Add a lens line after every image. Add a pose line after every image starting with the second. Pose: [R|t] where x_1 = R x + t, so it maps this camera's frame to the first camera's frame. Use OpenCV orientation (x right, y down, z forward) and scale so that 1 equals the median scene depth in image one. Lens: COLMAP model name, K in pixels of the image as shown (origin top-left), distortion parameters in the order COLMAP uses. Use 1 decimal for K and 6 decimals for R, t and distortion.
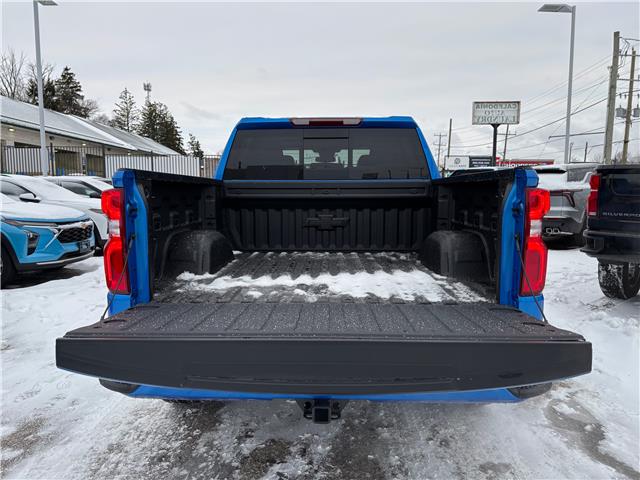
lens RADIAL K [[488.0, 0, 315.7], [0, 488.0, 237.7], [0, 0, 1]] dist [0.050407, -0.048182]
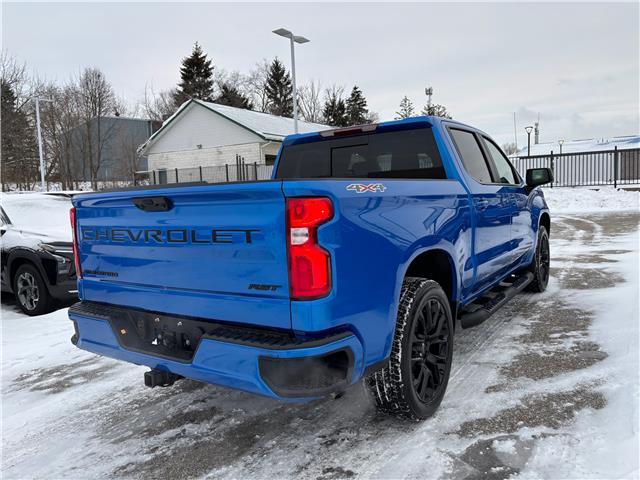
lens RADIAL K [[488.0, 0, 310.7], [0, 488.0, 232.7], [0, 0, 1]] dist [0.050407, -0.048182]
pose [[0.834557, 0.003851, -0.550909, 0.707646], [-0.008496, 0.999947, -0.005881, -0.014390], [0.550857, 0.009588, 0.834545, 0.102687]]
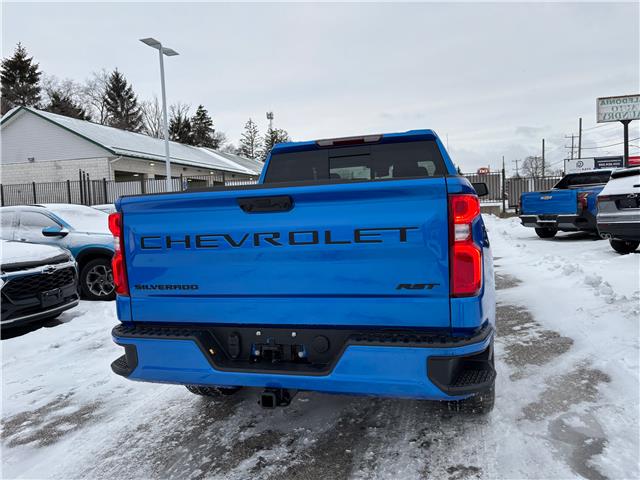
lens RADIAL K [[488.0, 0, 311.9], [0, 488.0, 232.2], [0, 0, 1]] dist [0.050407, -0.048182]
pose [[0.967142, -0.033526, -0.252015, 0.272850], [0.022427, 0.998653, -0.046784, 0.014765], [0.253244, 0.039594, 0.966592, -0.063725]]
